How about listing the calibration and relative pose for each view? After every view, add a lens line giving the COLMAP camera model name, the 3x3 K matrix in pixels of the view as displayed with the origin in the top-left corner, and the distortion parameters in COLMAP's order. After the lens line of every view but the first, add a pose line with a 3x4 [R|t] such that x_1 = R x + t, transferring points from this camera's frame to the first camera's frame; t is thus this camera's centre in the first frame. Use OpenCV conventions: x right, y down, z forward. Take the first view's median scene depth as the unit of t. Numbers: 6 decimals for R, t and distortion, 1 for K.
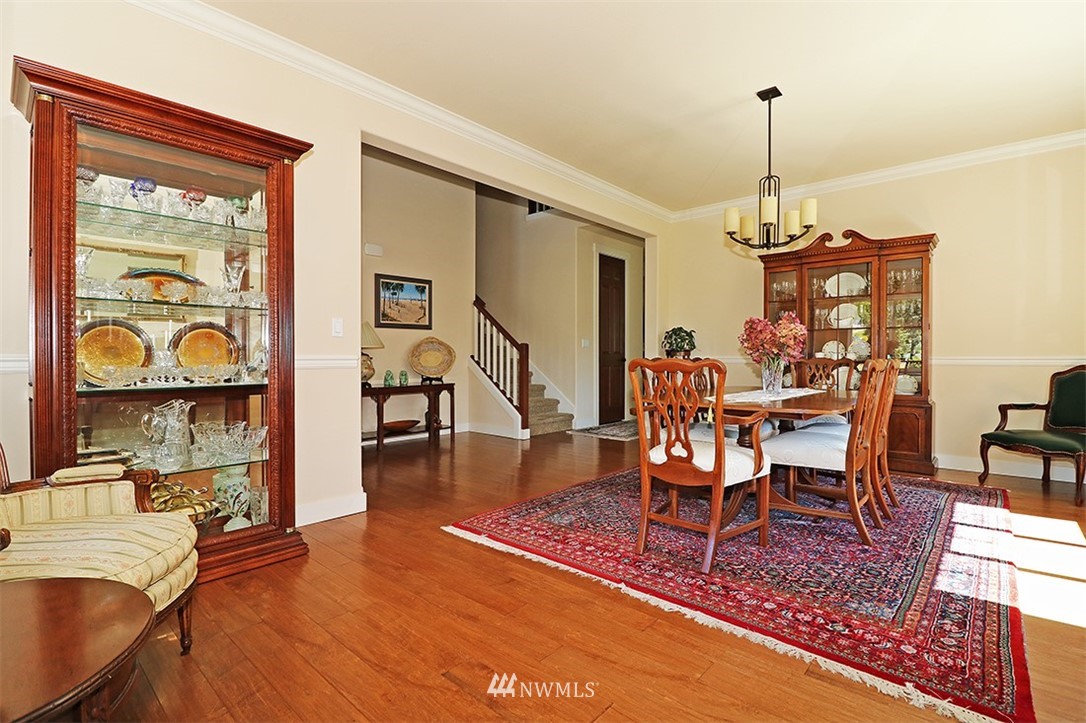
lens RADIAL K [[503.6, 0, 538.6], [0, 503.6, 357.8], [0, 0, 1]] dist [-0.003337, -0.011029]
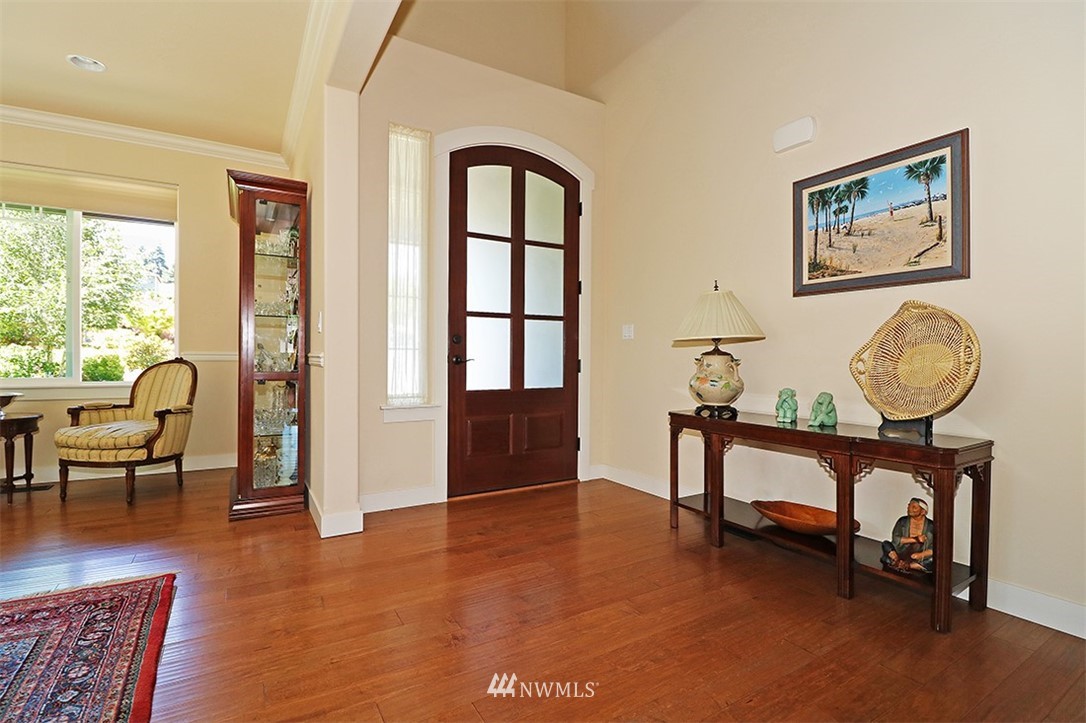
lens RADIAL K [[503.6, 0, 538.6], [0, 503.6, 357.8], [0, 0, 1]] dist [-0.003337, -0.011029]
pose [[-0.296083, 0.000274, -0.955162, 0.211095], [-0.009686, 0.999948, 0.003290, -0.001999], [0.955113, 0.010226, -0.296065, 0.961487]]
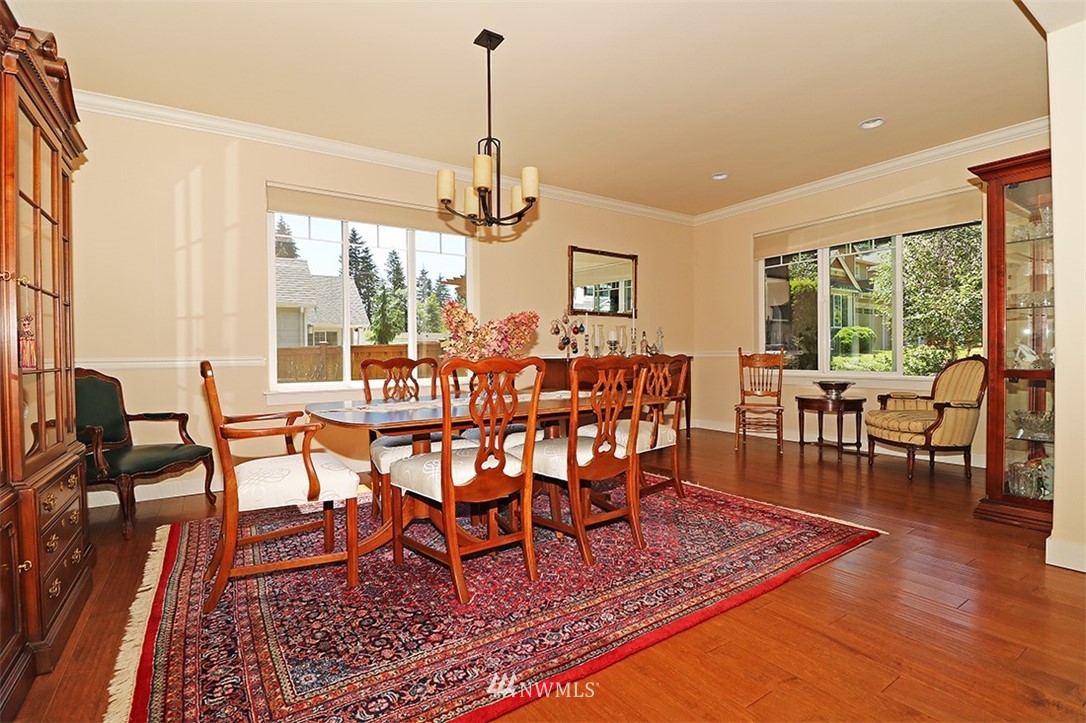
lens RADIAL K [[503.6, 0, 538.6], [0, 503.6, 357.8], [0, 0, 1]] dist [-0.003337, -0.011029]
pose [[-0.968306, 0.007433, 0.249655, 0.109360], [0.009428, 0.999932, 0.006798, -0.001027], [-0.249588, 0.008936, -0.968311, 1.124243]]
